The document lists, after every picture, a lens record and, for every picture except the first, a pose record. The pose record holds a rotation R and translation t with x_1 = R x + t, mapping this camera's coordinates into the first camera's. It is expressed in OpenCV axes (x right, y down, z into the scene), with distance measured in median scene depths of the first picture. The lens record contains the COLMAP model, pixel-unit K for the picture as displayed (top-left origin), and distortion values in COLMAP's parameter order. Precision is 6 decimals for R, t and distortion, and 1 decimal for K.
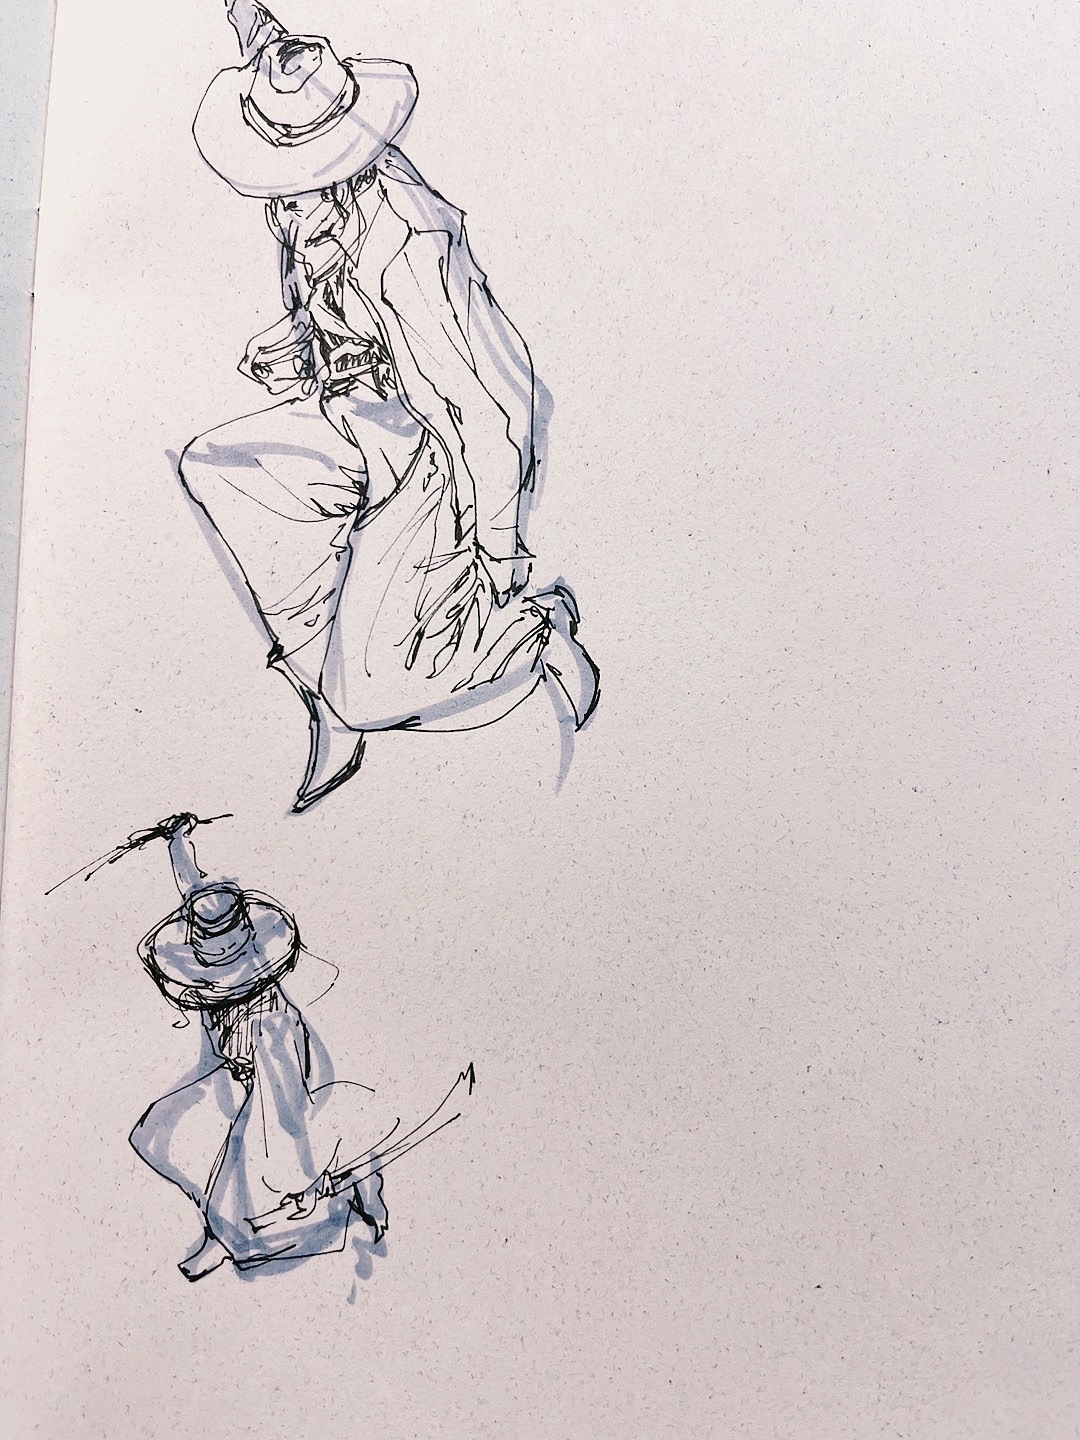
lens RADIAL K [[1087.6, 0, 540.0], [0, 1087.6, 720.0], [0, 0, 1]] dist [0.024168, -0.006507]
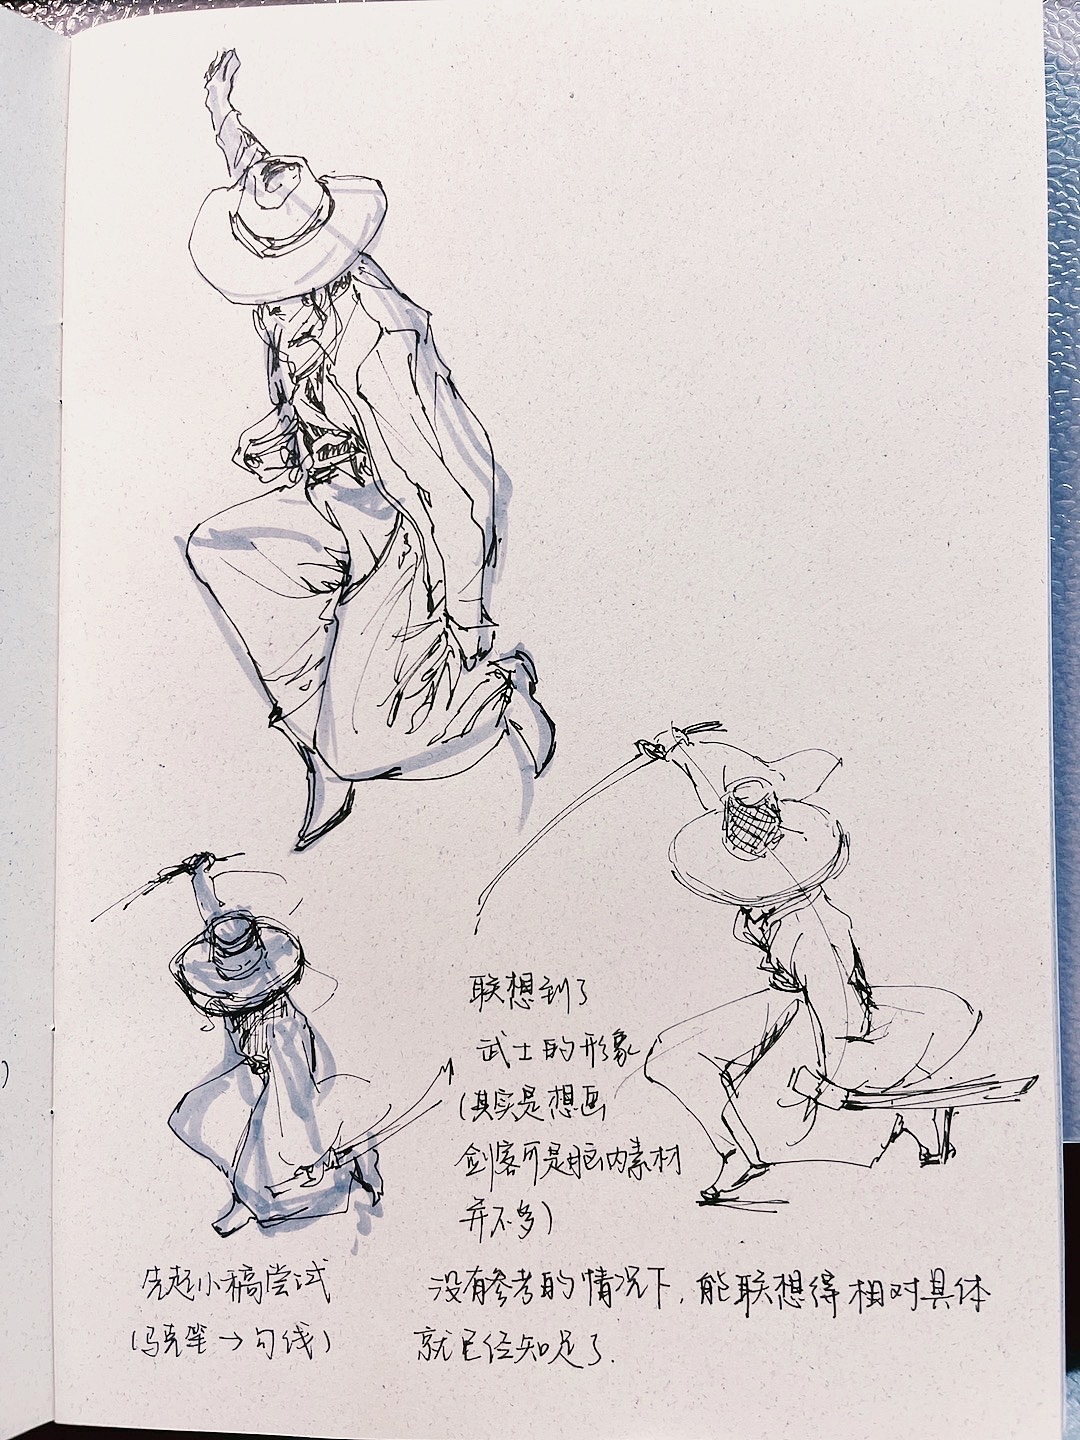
lens RADIAL K [[1087.6, 0, 540.0], [0, 1087.6, 720.0], [0, 0, 1]] dist [0.024168, -0.006507]
pose [[0.999272, -0.010200, 0.036771, -0.003491], [0.011745, 0.999046, -0.042053, -0.002716], [-0.036307, 0.042454, 0.998439, -0.143646]]
